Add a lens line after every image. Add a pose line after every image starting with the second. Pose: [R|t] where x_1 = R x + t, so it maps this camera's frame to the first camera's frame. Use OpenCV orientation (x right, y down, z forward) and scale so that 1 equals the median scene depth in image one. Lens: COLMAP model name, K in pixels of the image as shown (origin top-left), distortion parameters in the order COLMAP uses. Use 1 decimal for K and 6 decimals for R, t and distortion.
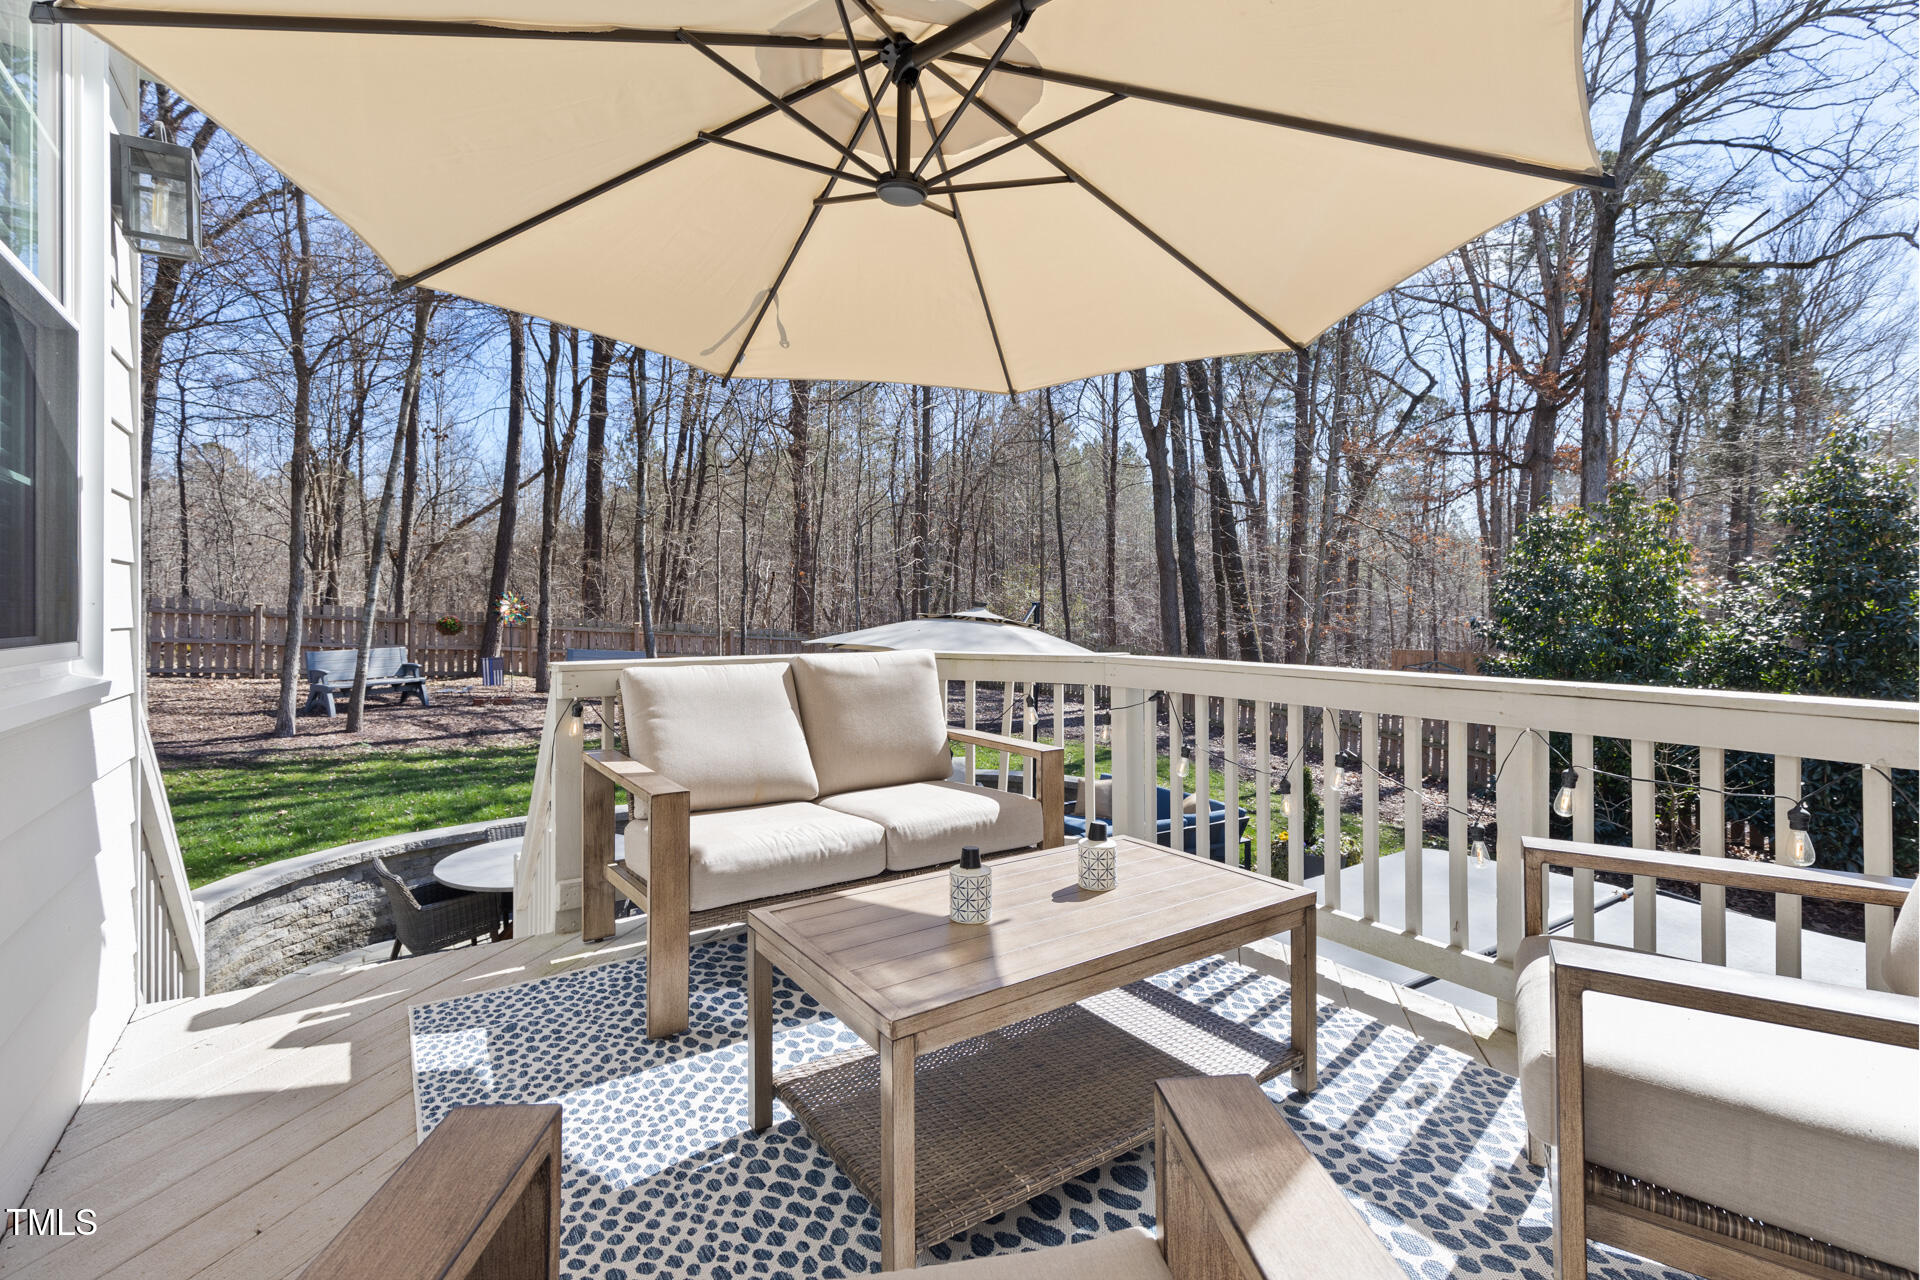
lens RADIAL K [[876.2, 0, 953.5], [0, 876.2, 631.5], [0, 0, 1]] dist [0.001965, -0.003980]
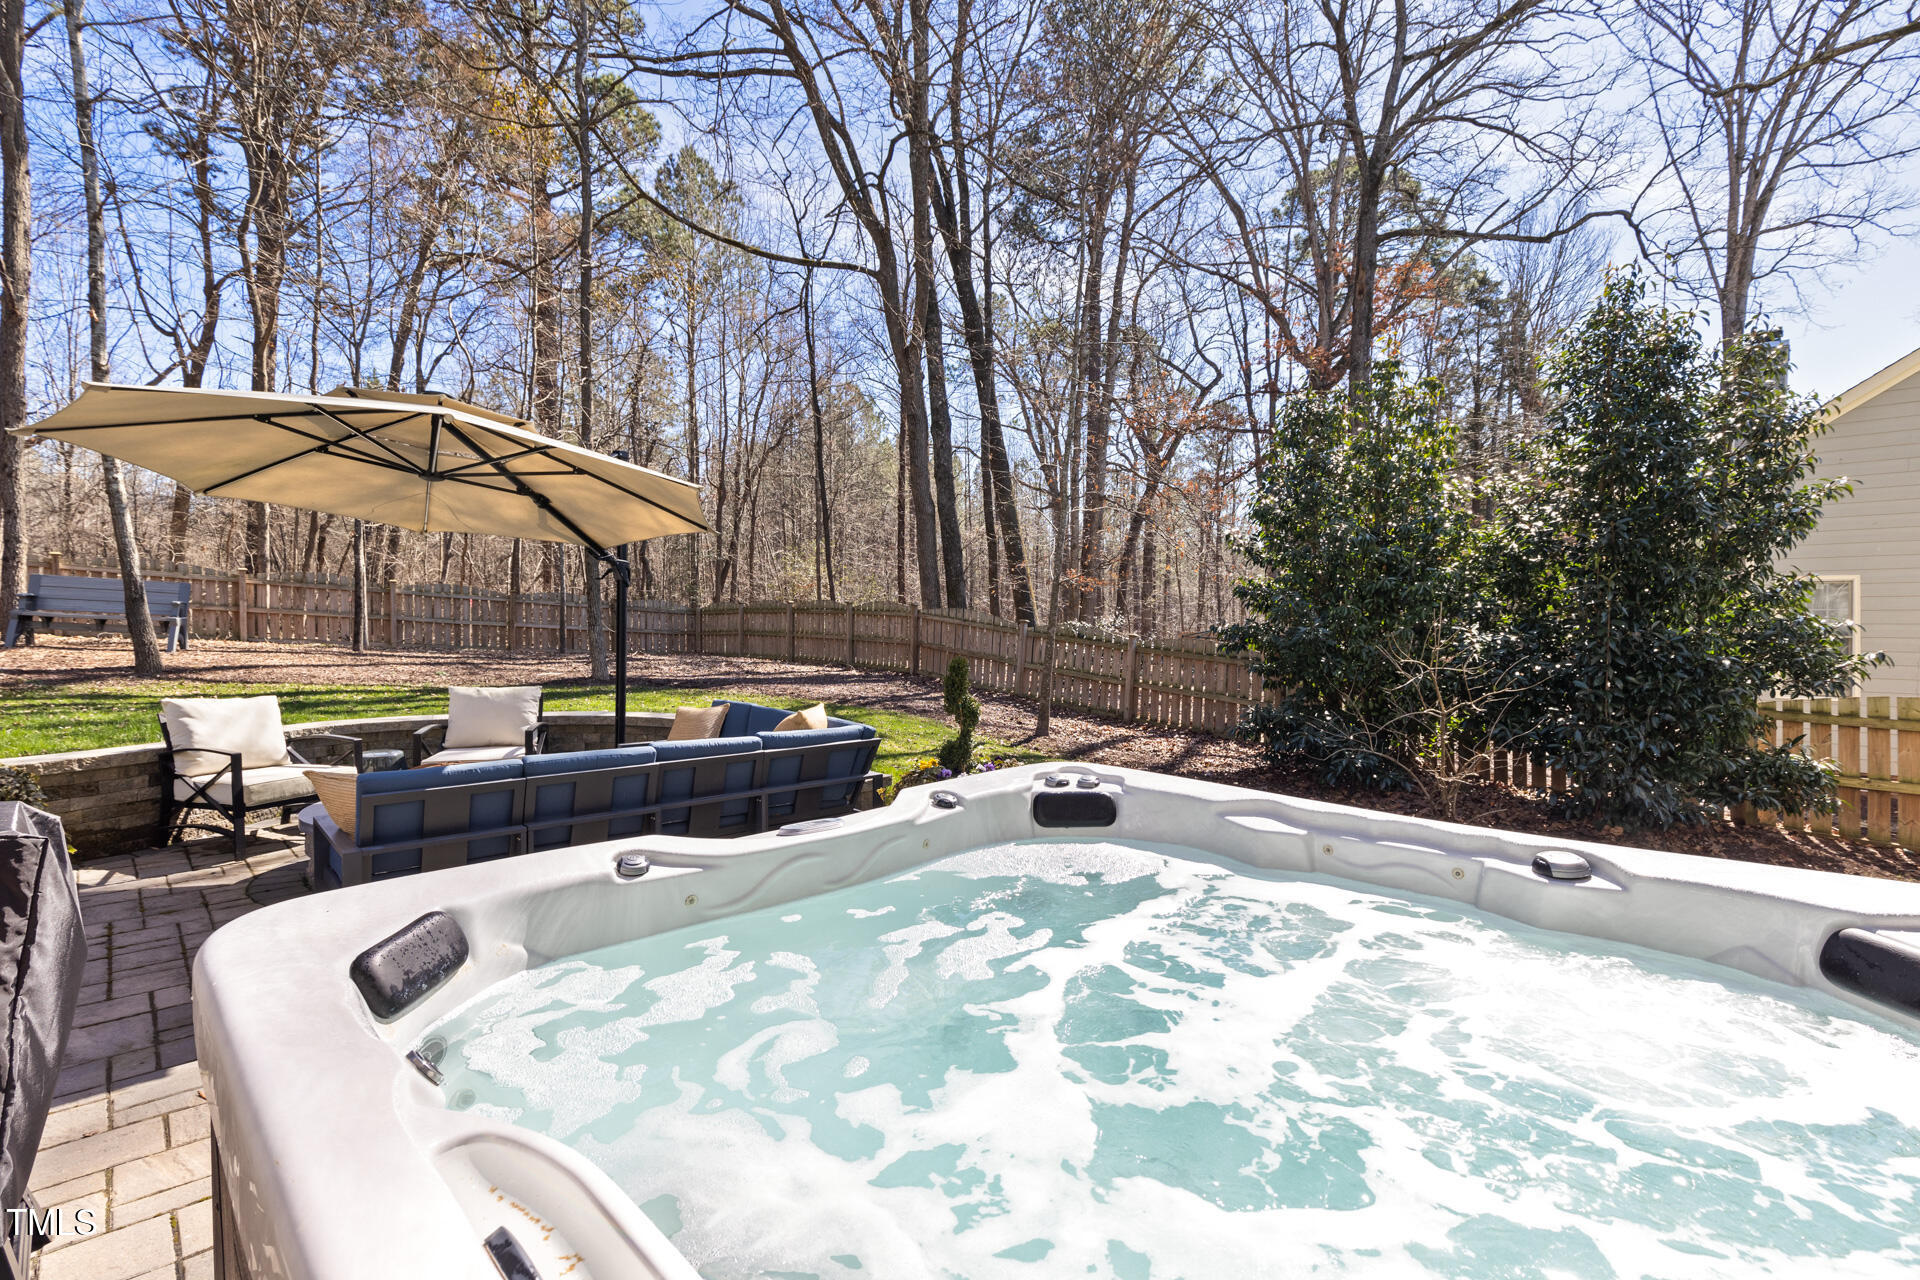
lens RADIAL K [[876.2, 0, 953.5], [0, 876.2, 631.5], [0, 0, 1]] dist [0.001965, -0.003980]
pose [[0.980665, 0.002010, 0.195683, 0.084956], [-0.001306, 0.999992, -0.003728, 0.043303], [-0.195689, 0.003401, 0.980660, 0.113327]]
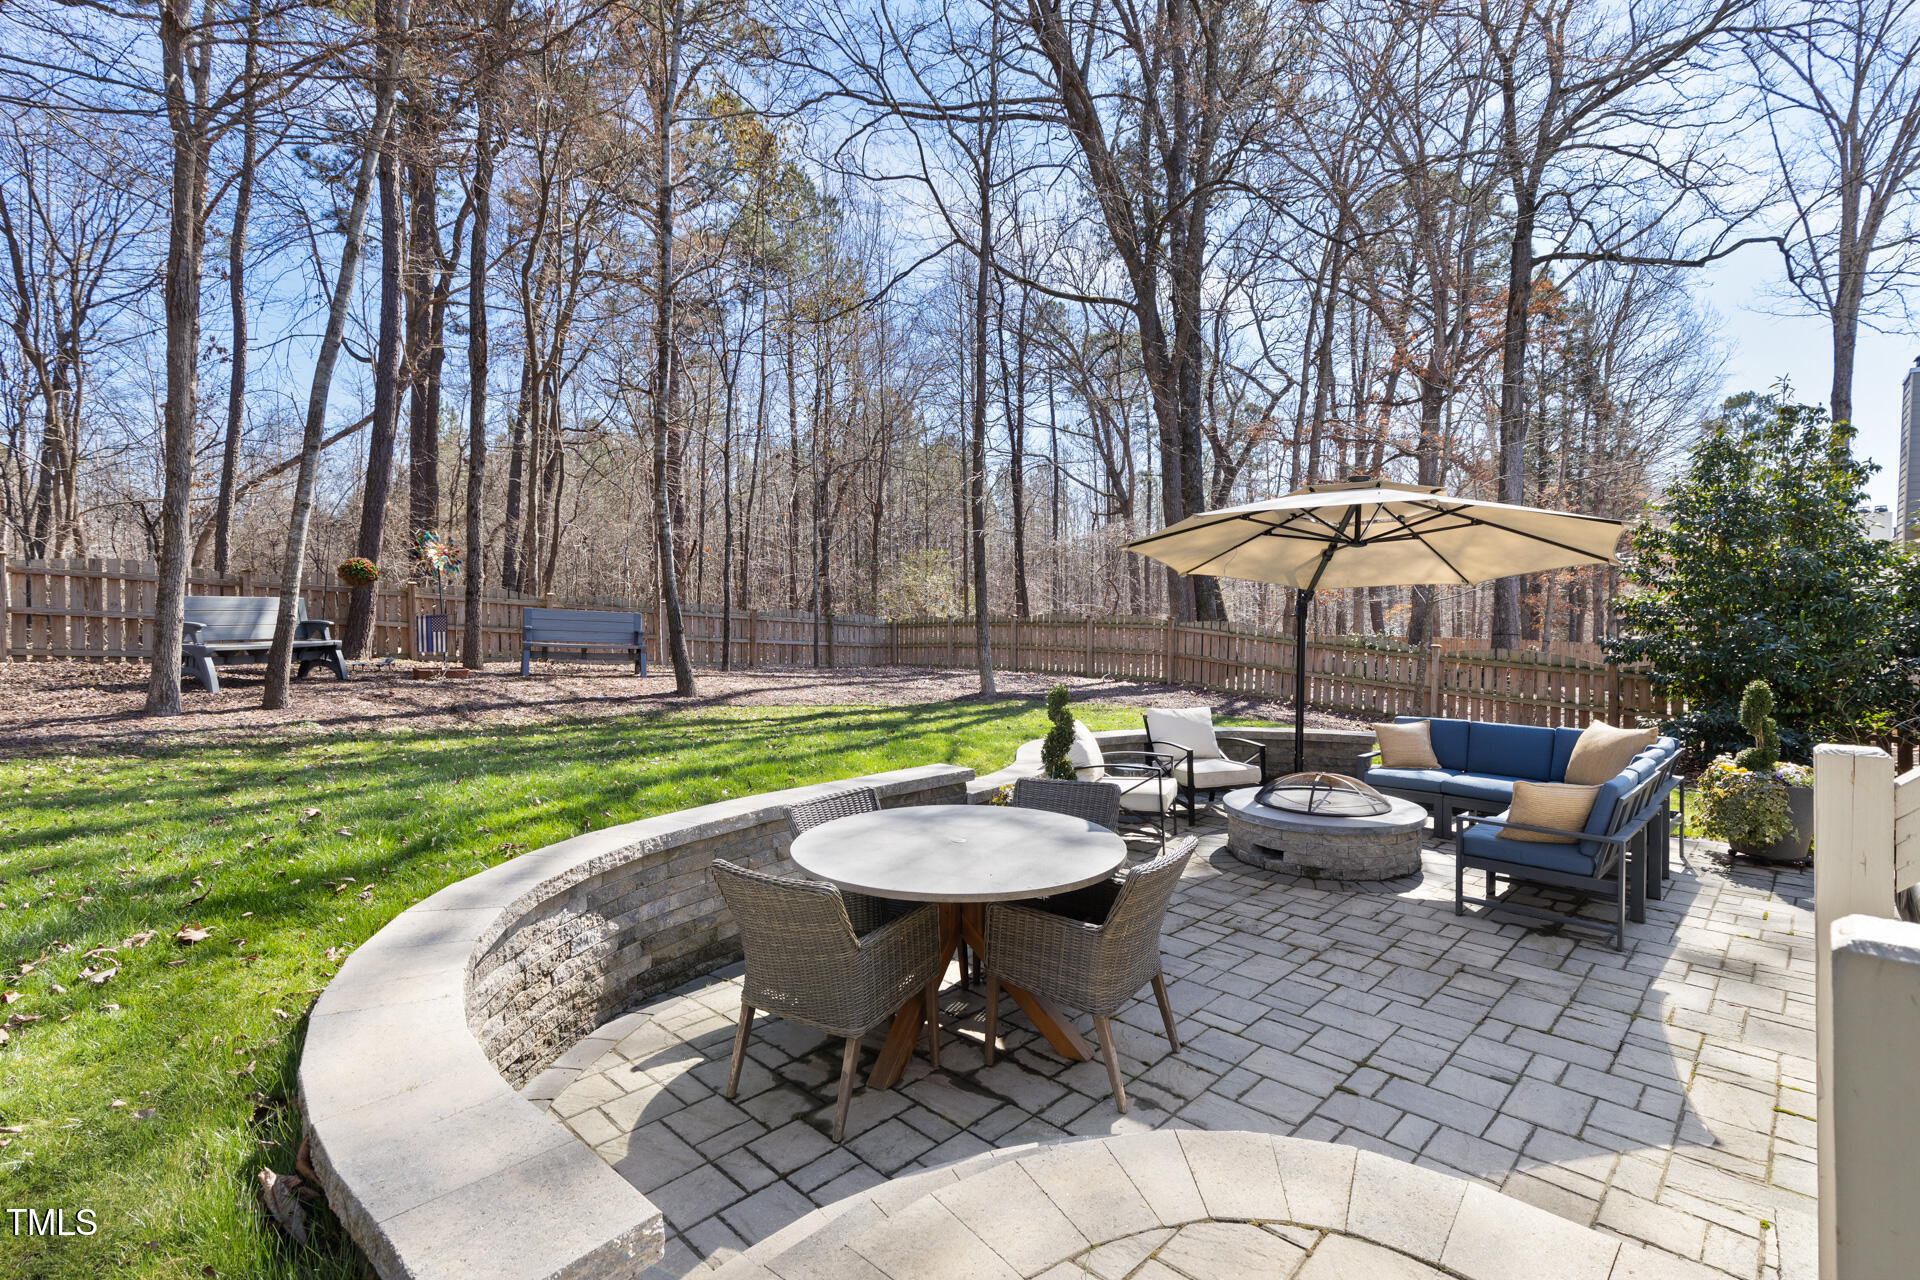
lens RADIAL K [[883.1, 0, 960.0], [0, 883.1, 640.0], [0, 0, 1]] dist [-0.000775, -0.000345]
pose [[0.975555, -0.014176, 0.219299, -0.153905], [0.013860, 0.999900, 0.002983, 0.032314], [-0.219319, 0.000130, 0.975653, 0.113691]]
